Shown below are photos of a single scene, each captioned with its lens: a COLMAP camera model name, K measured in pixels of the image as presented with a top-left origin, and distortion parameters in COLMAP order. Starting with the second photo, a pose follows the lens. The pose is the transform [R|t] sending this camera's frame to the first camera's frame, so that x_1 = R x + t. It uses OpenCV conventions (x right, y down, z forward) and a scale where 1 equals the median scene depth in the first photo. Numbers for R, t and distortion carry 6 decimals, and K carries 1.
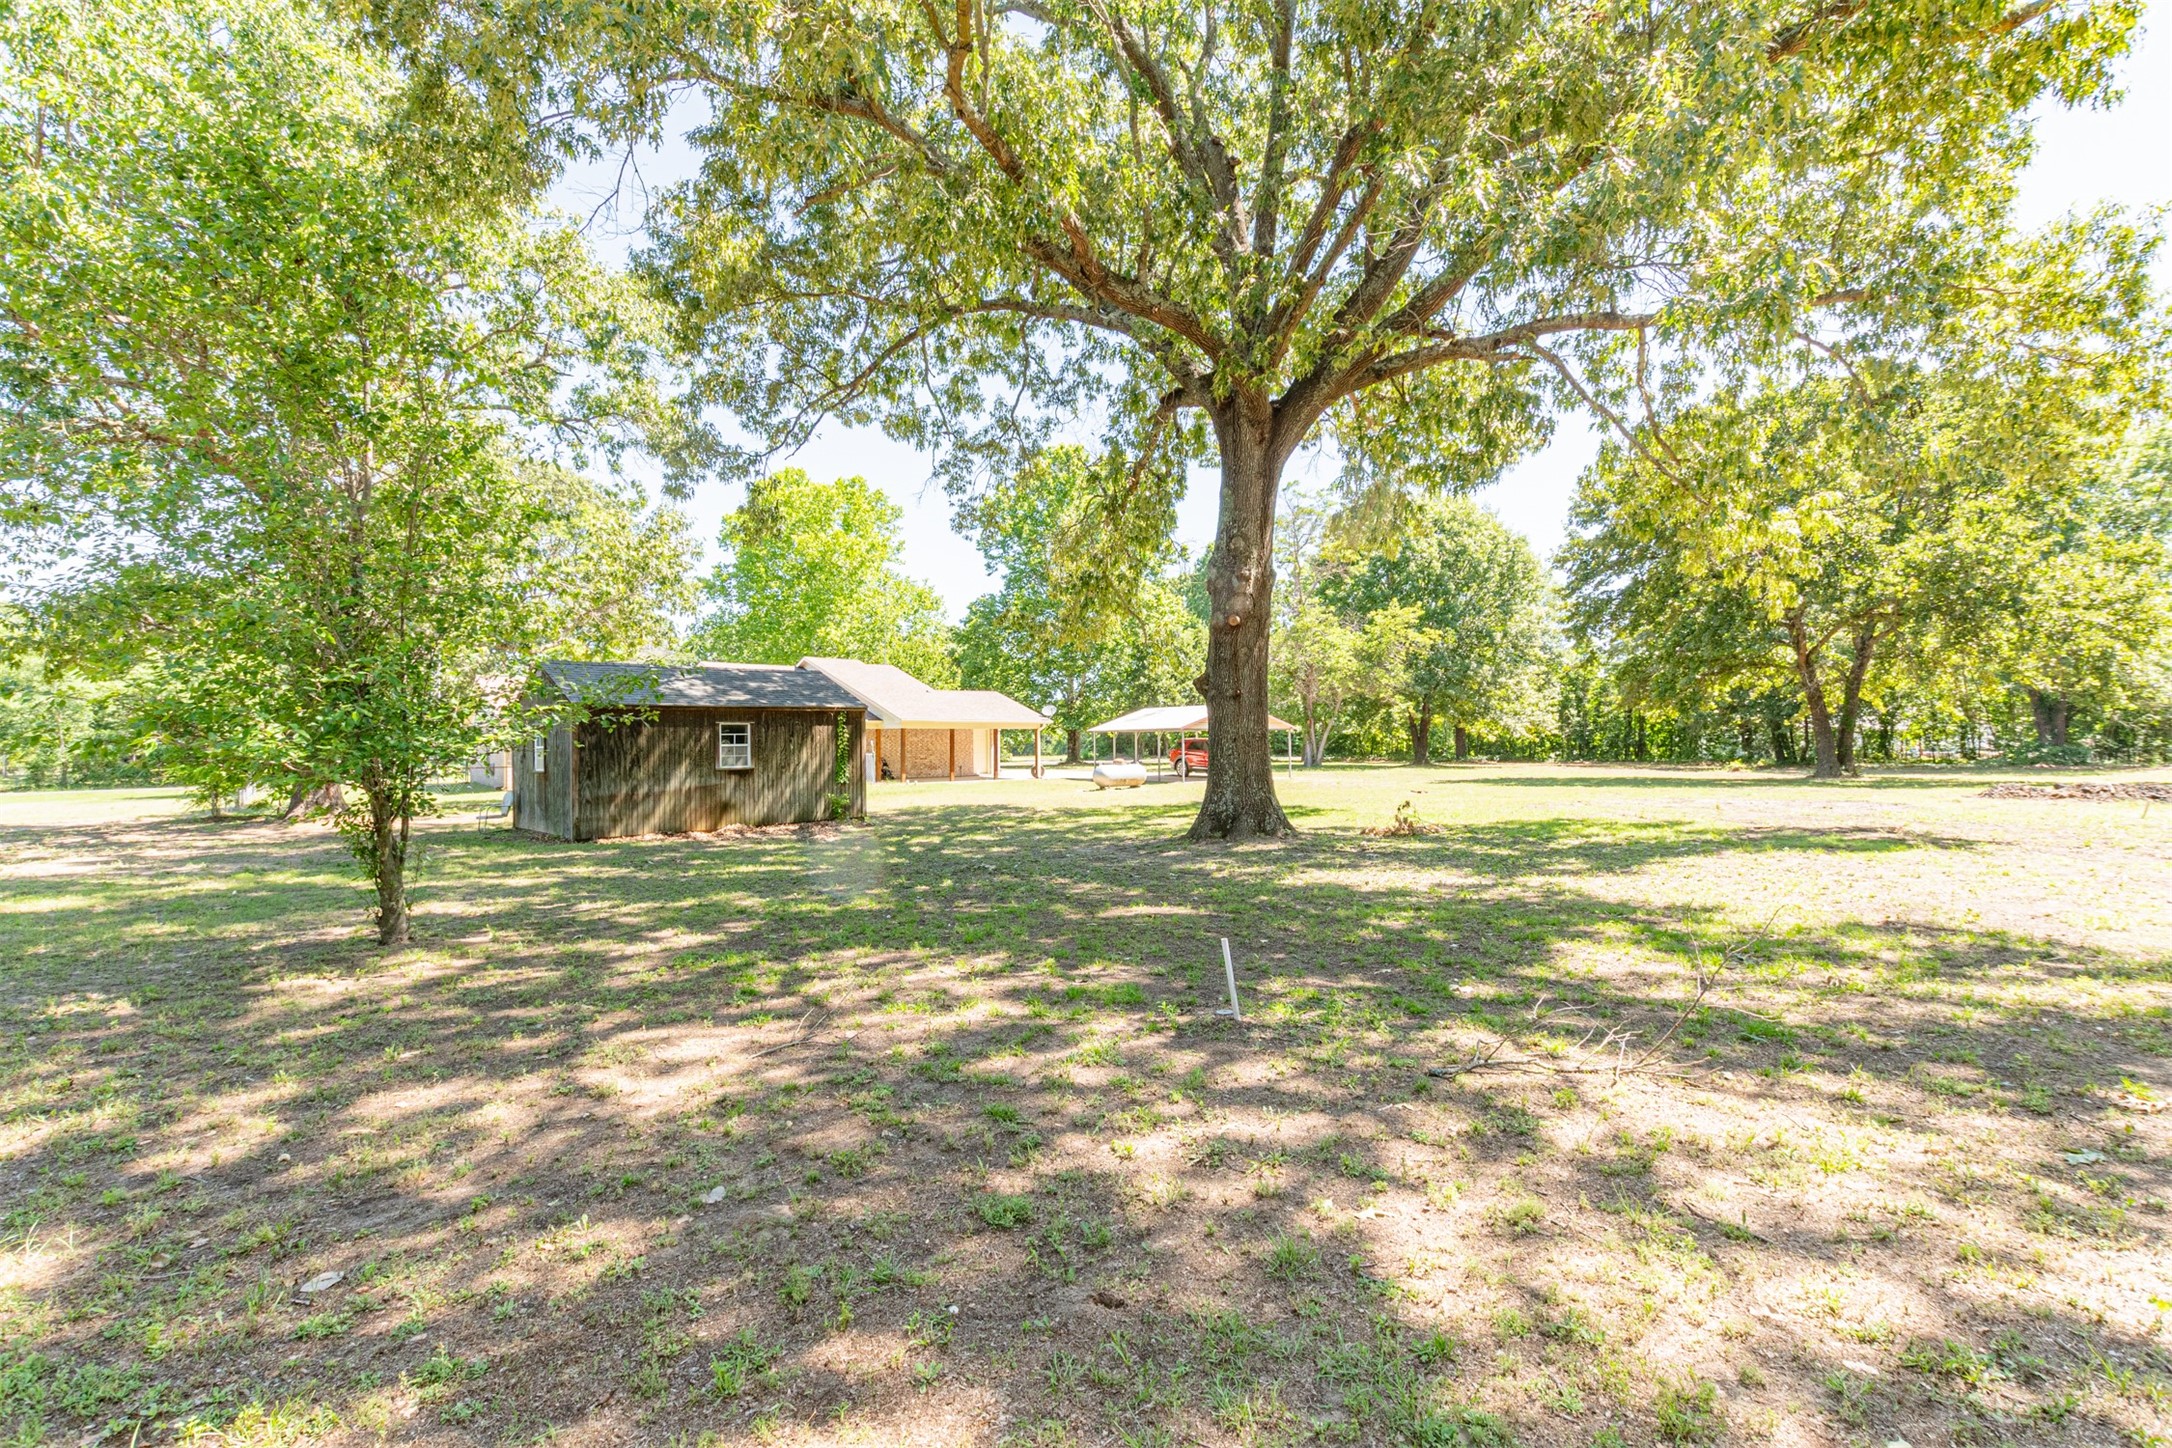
lens RADIAL K [[957.4, 0, 1100.5], [0, 957.4, 730.9], [0, 0, 1]] dist [0.019507, 0.000209]
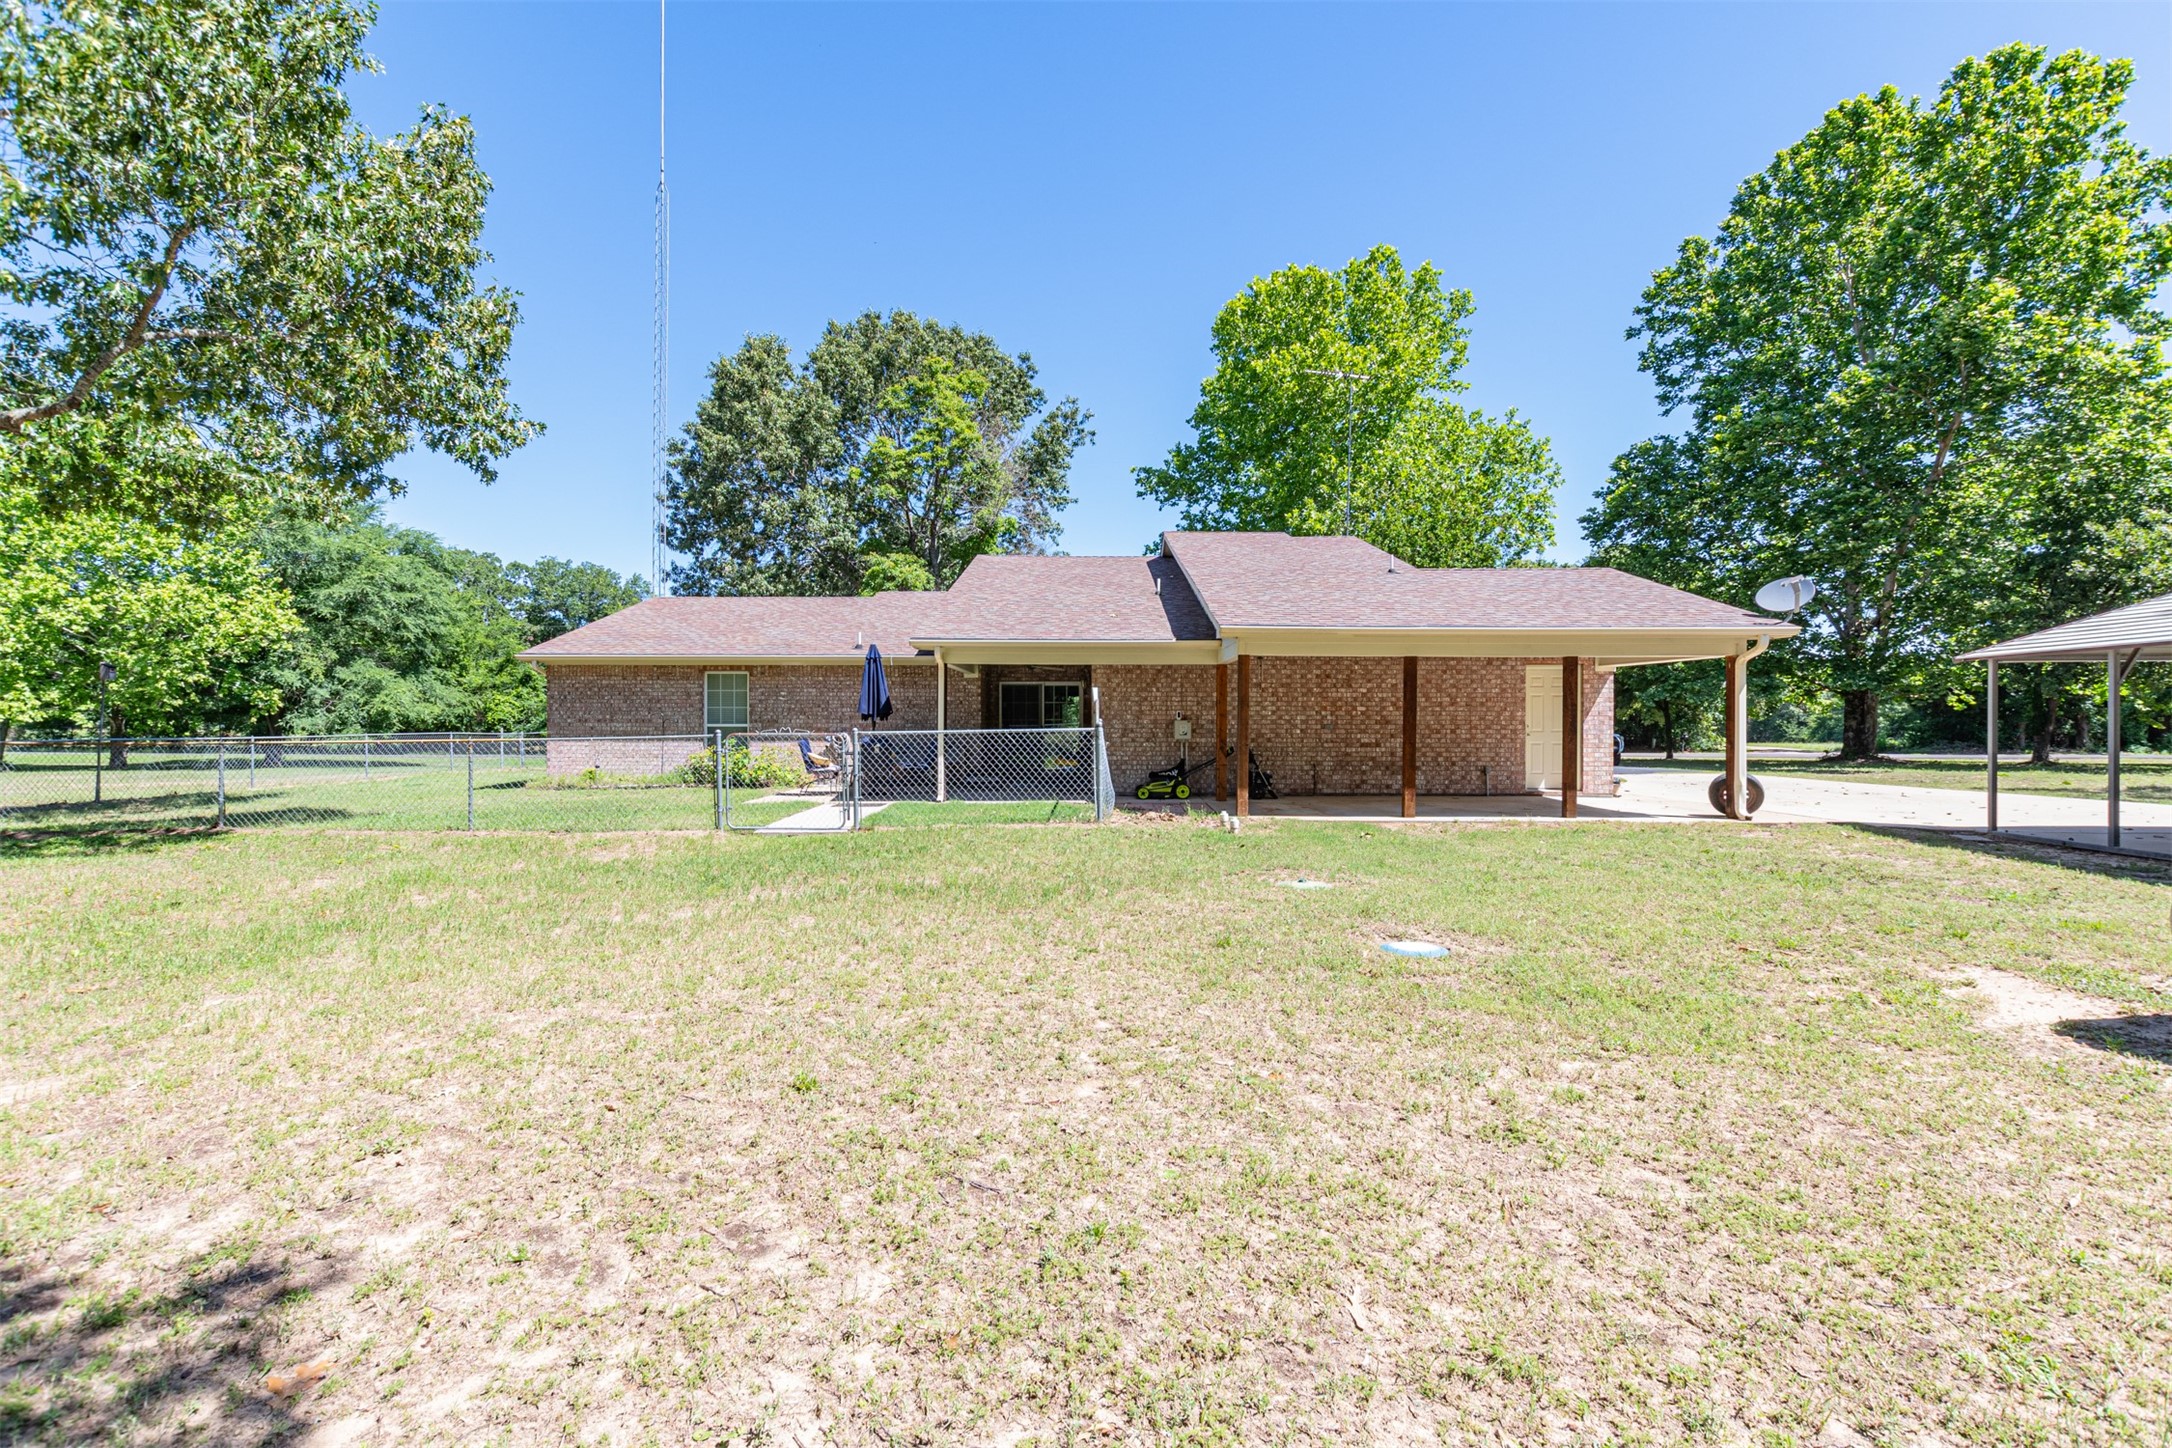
lens RADIAL K [[957.4, 0, 1100.5], [0, 957.4, 730.9], [0, 0, 1]] dist [0.019507, 0.000209]
pose [[0.776358, 0.011648, -0.630185, -0.017575], [0.001689, 0.999787, 0.020560, 0.007764], [0.630290, -0.017027, 0.776173, 0.381003]]
